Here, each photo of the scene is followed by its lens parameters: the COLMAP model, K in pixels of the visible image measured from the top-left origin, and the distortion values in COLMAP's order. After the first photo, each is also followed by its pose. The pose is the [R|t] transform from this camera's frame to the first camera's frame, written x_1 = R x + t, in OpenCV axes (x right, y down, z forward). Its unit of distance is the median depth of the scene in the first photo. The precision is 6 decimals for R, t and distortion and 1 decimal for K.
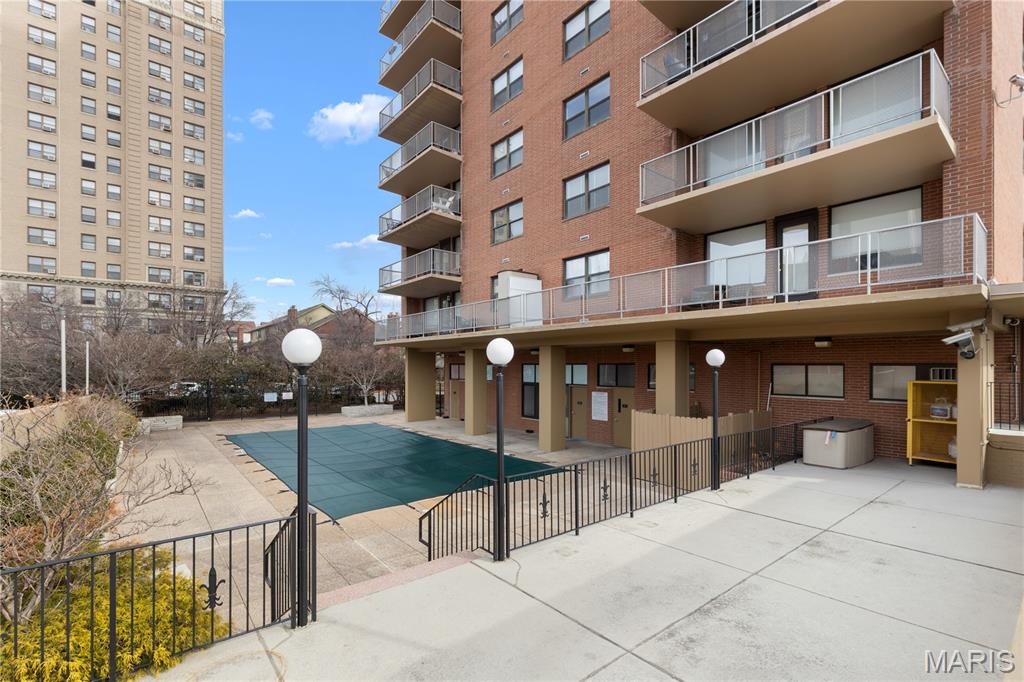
lens RADIAL K [[465.2, 0, 499.2], [0, 465.2, 363.6], [0, 0, 1]] dist [0.007816, 0.000229]
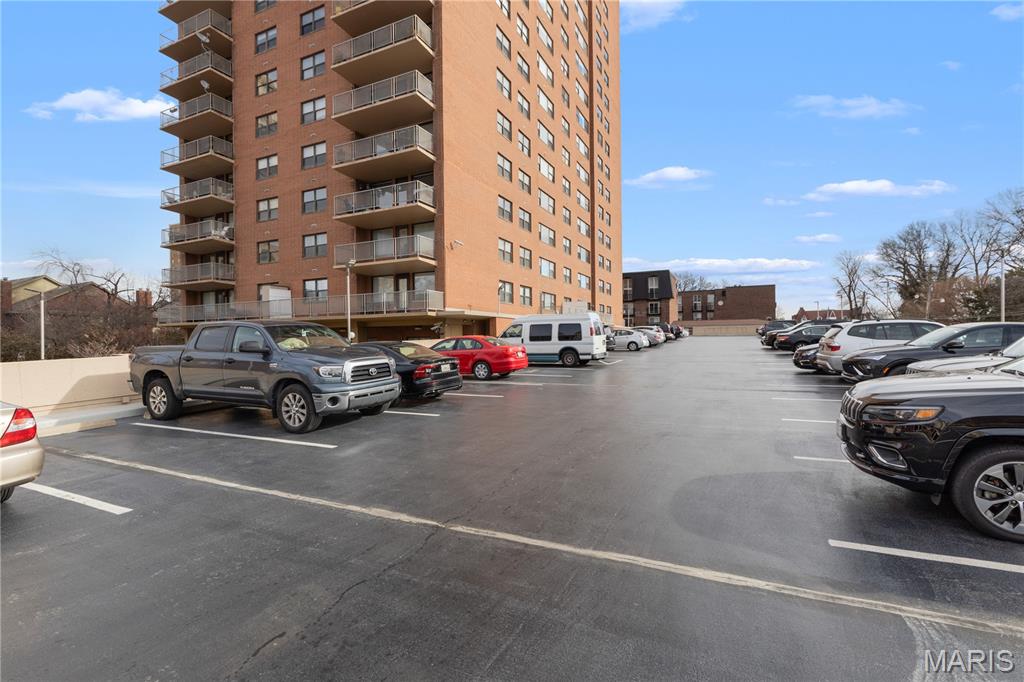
lens RADIAL K [[456.4, 0, 514.9], [0, 456.4, 325.6], [0, 0, 1]] dist [0.058857, -0.031408]
pose [[0.896542, -0.002544, 0.442952, 0.054723], [0.017019, 0.999443, -0.028707, 0.007545], [-0.442632, 0.033276, 0.896086, -0.613799]]
